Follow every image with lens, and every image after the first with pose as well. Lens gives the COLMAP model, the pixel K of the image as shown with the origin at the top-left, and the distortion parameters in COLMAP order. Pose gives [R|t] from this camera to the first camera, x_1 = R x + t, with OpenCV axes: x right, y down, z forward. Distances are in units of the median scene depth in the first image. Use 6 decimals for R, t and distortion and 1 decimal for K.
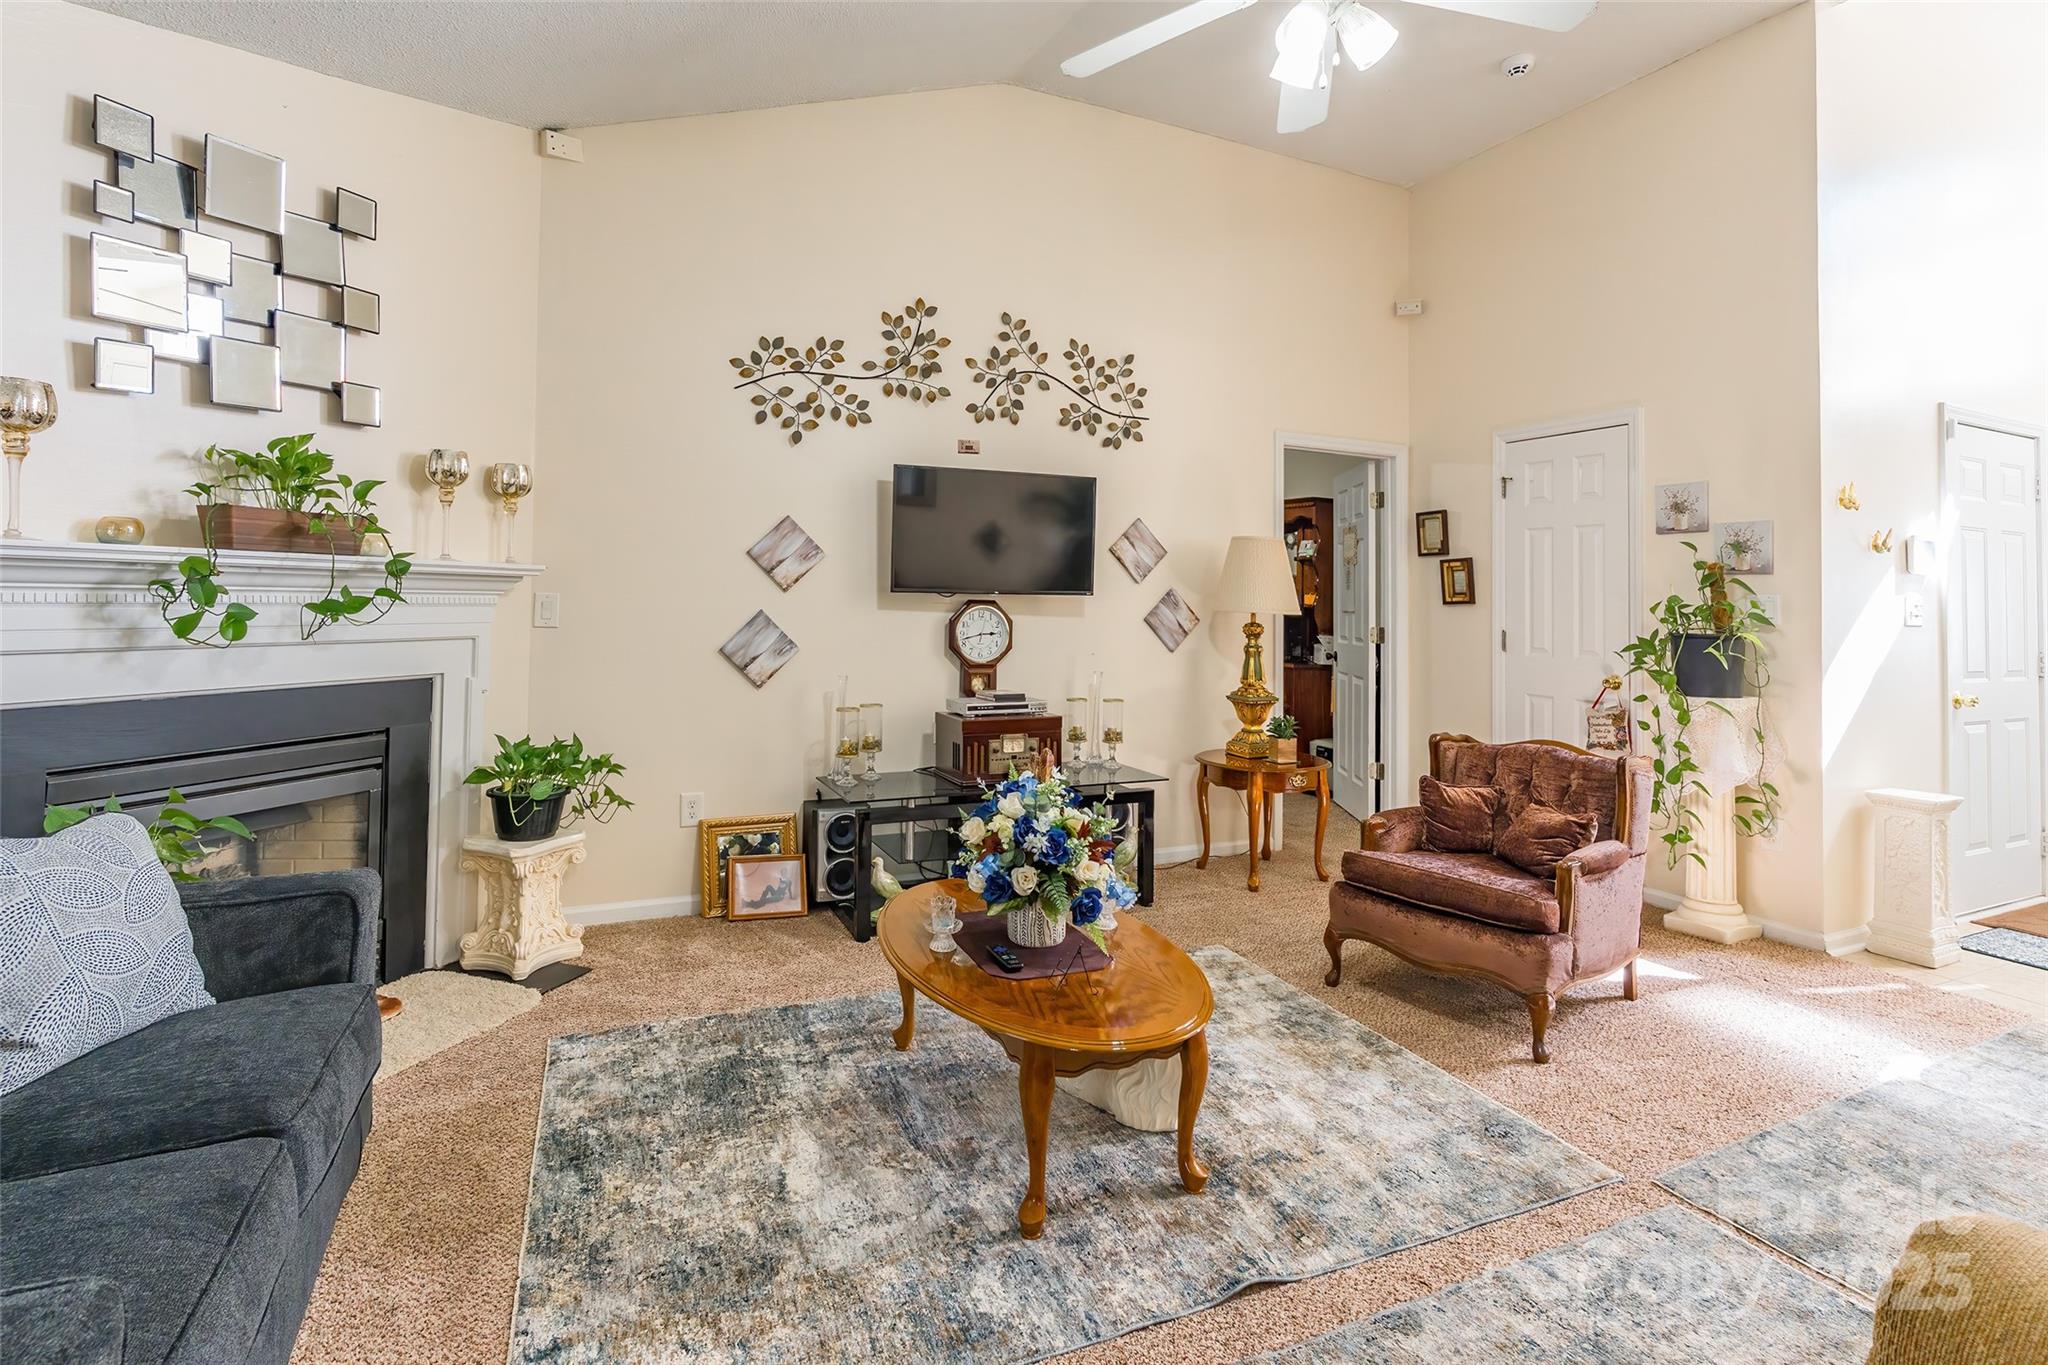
lens RADIAL K [[955.9, 0, 987.5], [0, 955.9, 573.8], [0, 0, 1]] dist [-0.015873, 0.002631]
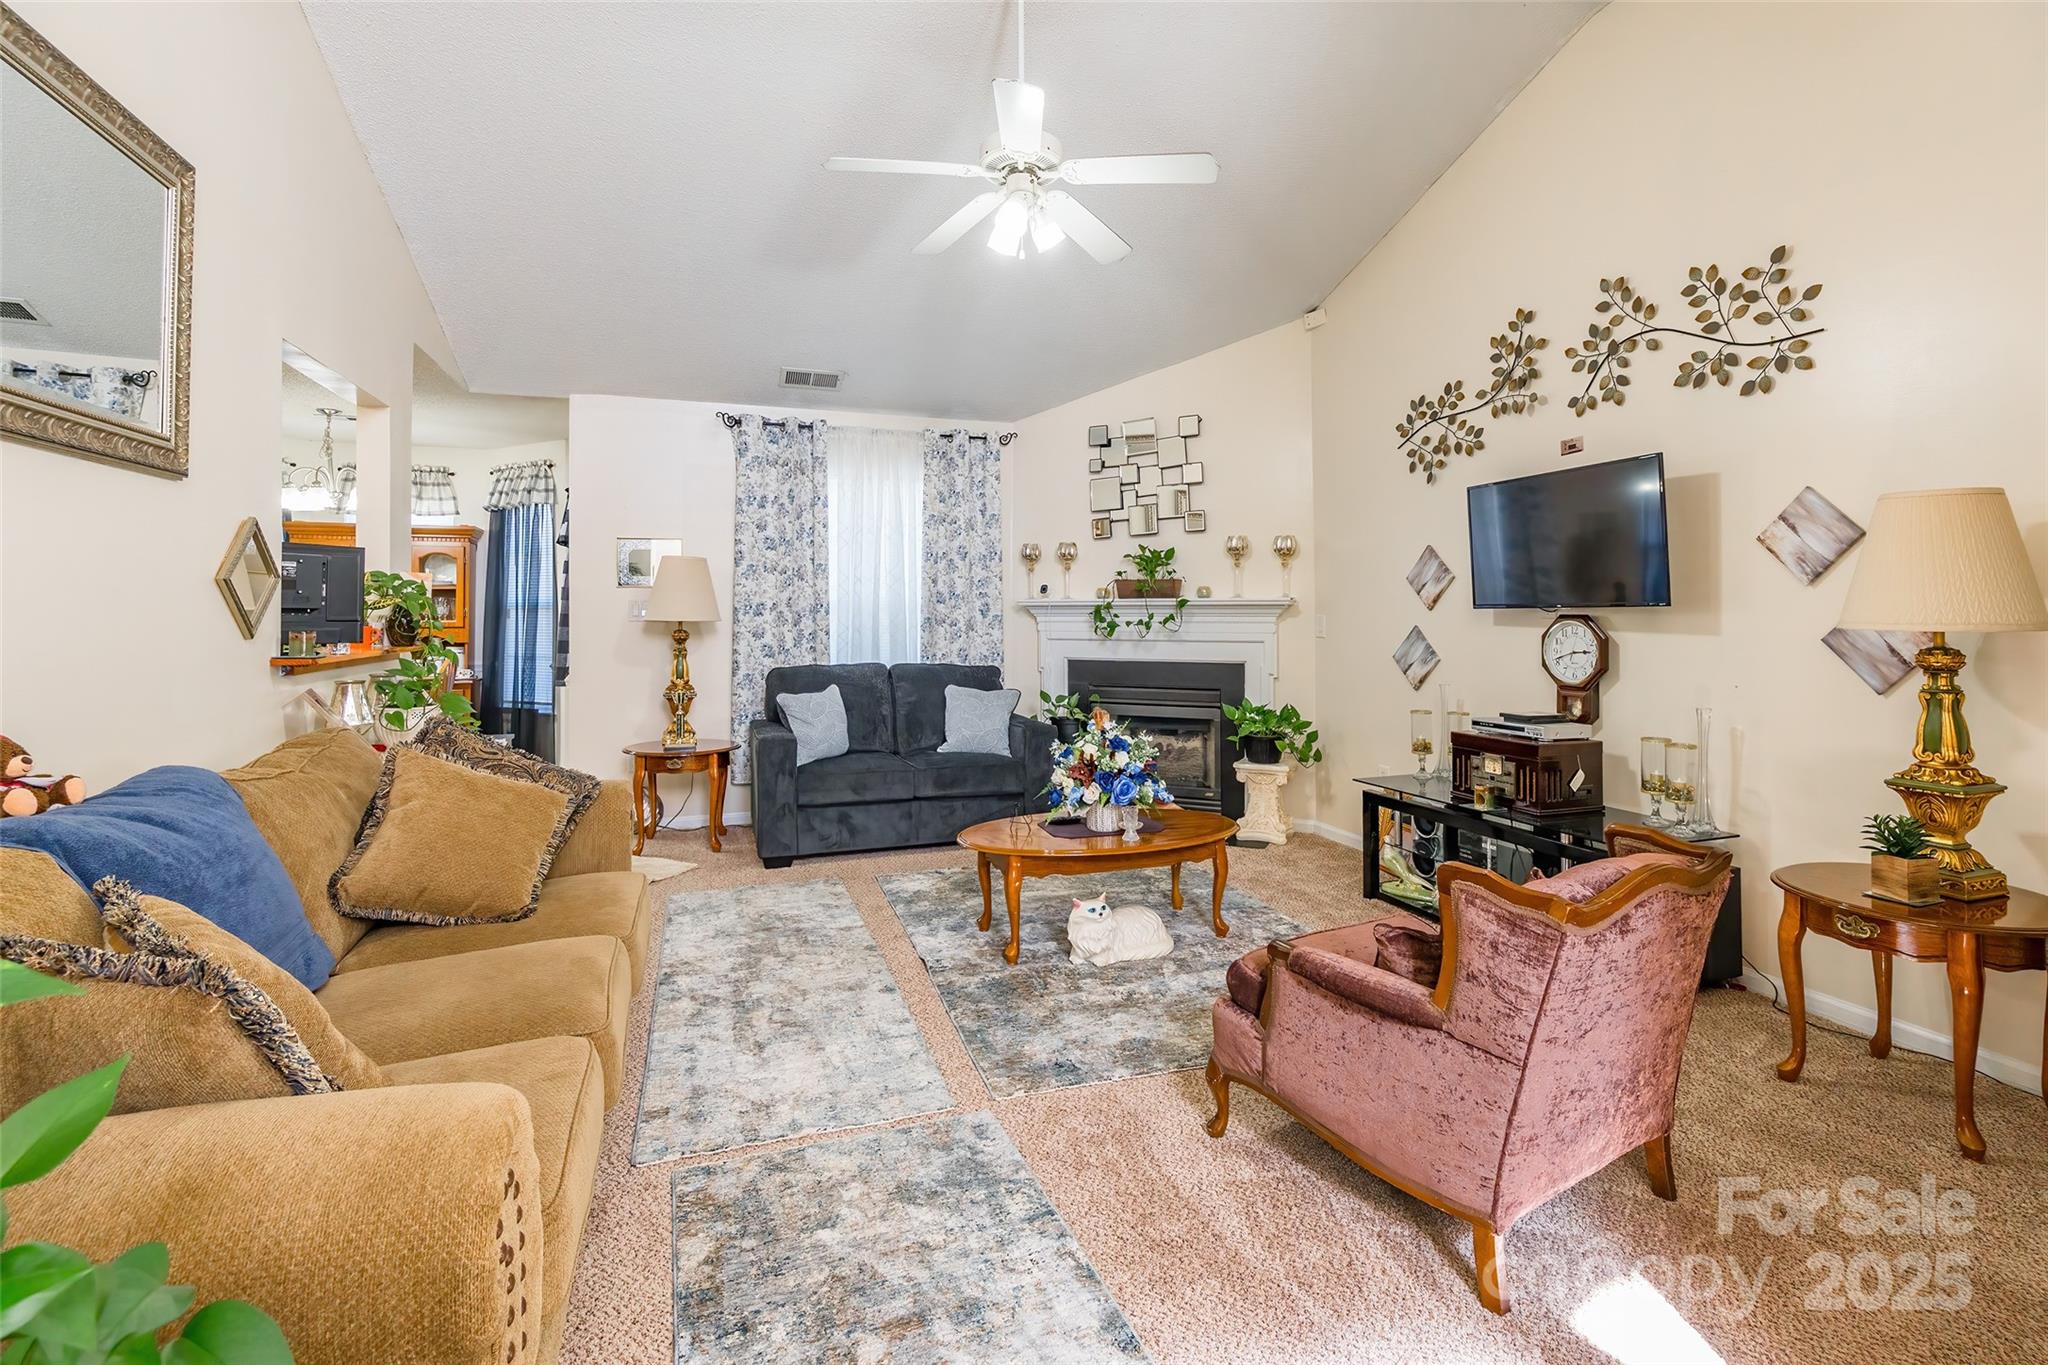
lens RADIAL K [[955.9, 0, 1002.4], [0, 955.9, 591.6], [0, 0, 1]] dist [-0.015873, 0.002631]
pose [[-0.112028, -0.035838, -0.993059, 0.955161], [0.036773, 0.998515, -0.040184, 0.022464], [0.993024, -0.041020, -0.110544, 0.569304]]
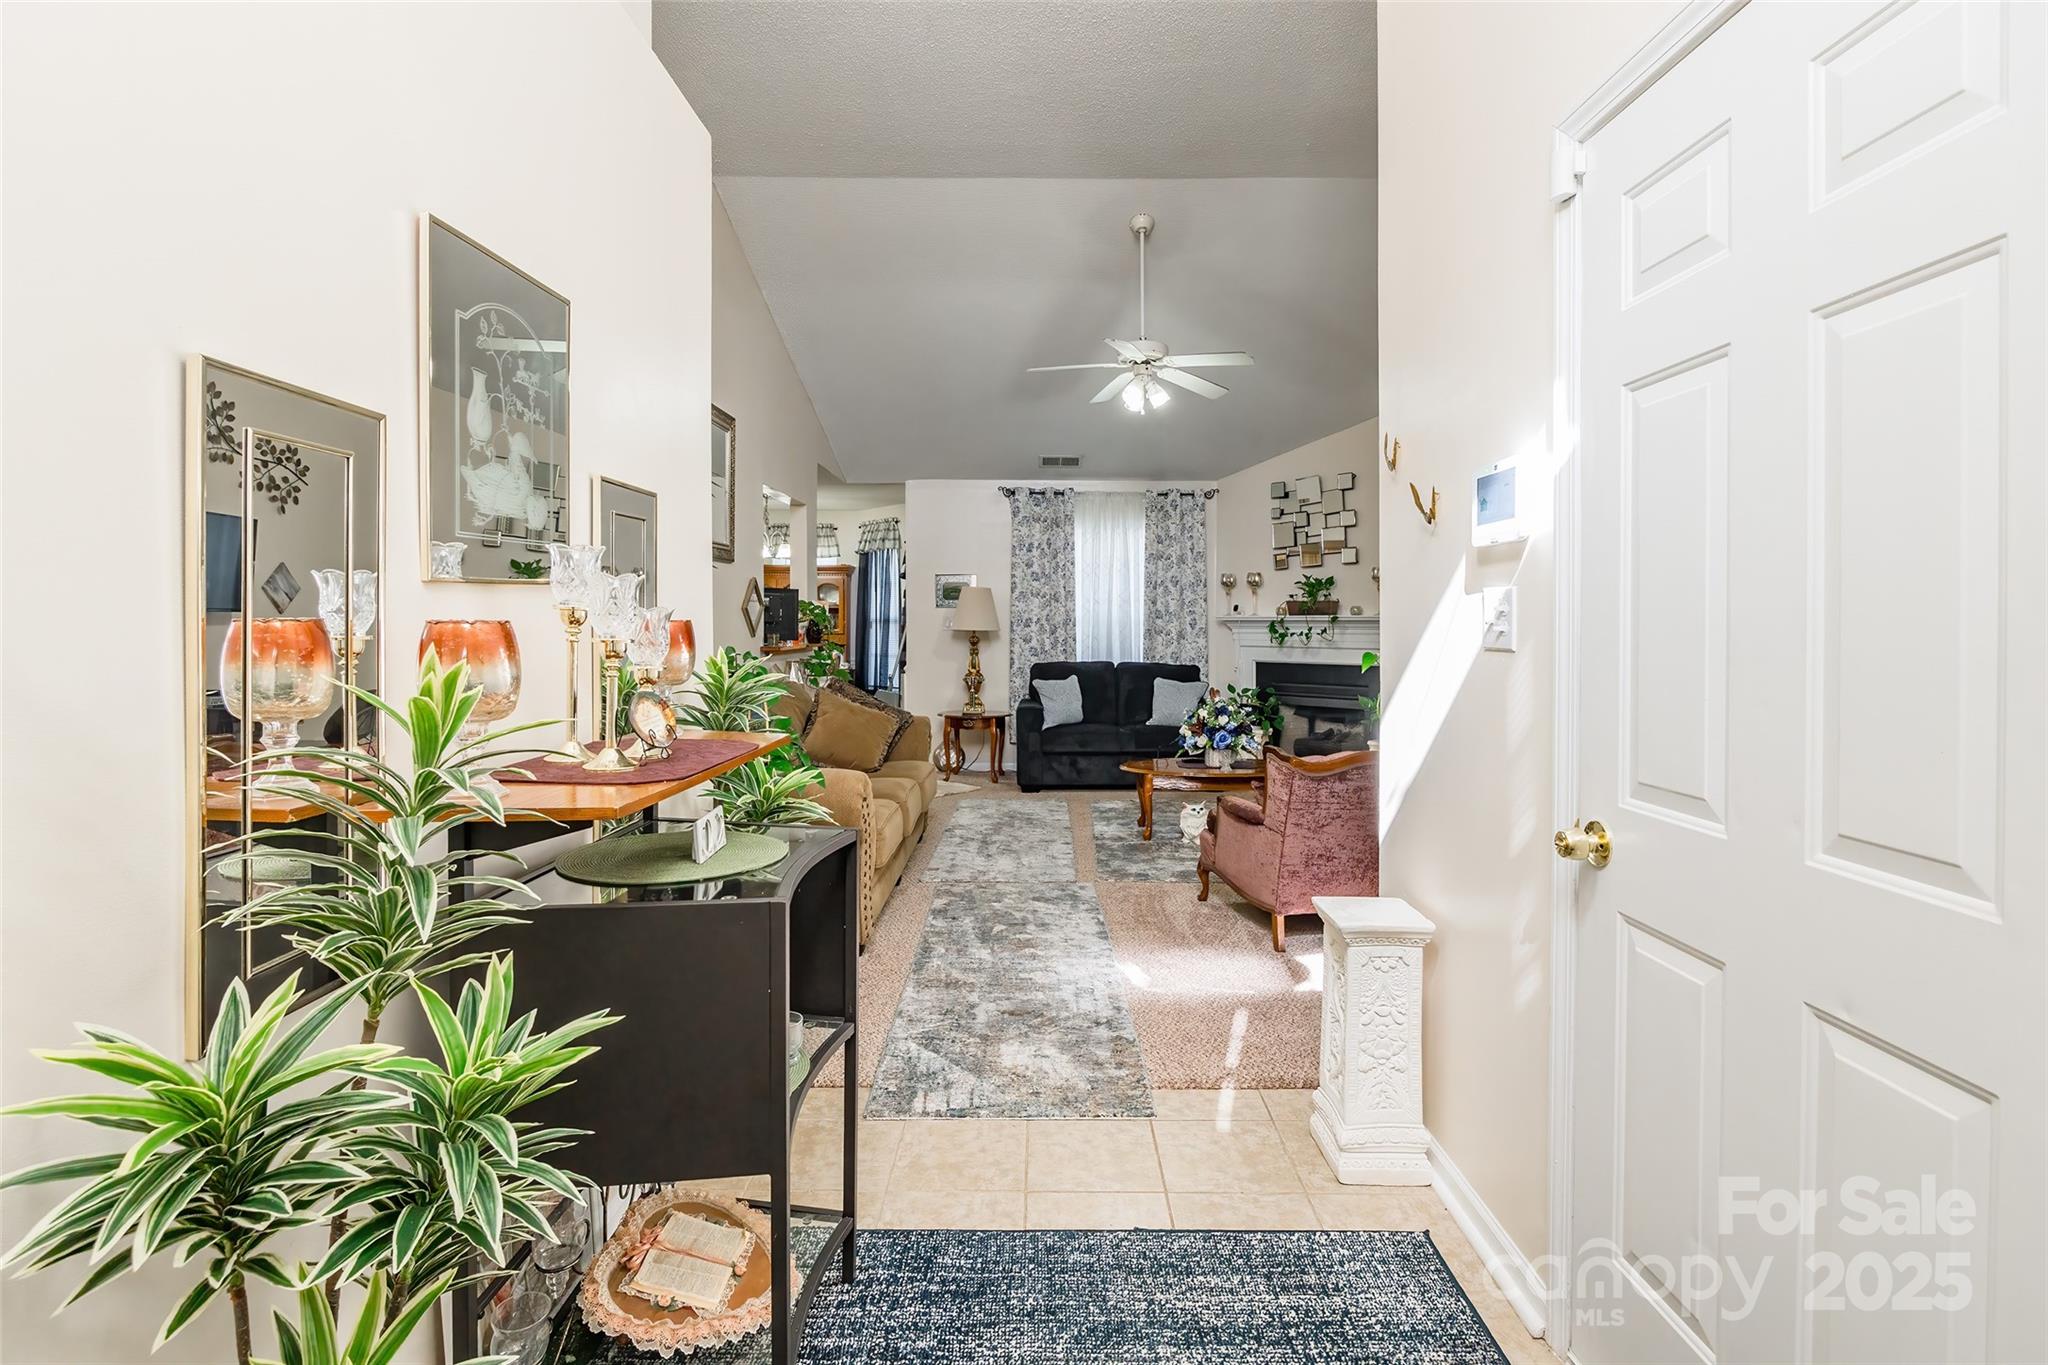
lens RADIAL K [[955.9, 0, 1016.6], [0, 955.9, 622.8], [0, 0, 1]] dist [-0.015873, 0.002631]
pose [[-0.428490, -0.017360, -0.903380, 1.433662], [0.024339, 0.999231, -0.030746, 0.040721], [0.903219, -0.035161, -0.427738, 0.899695]]
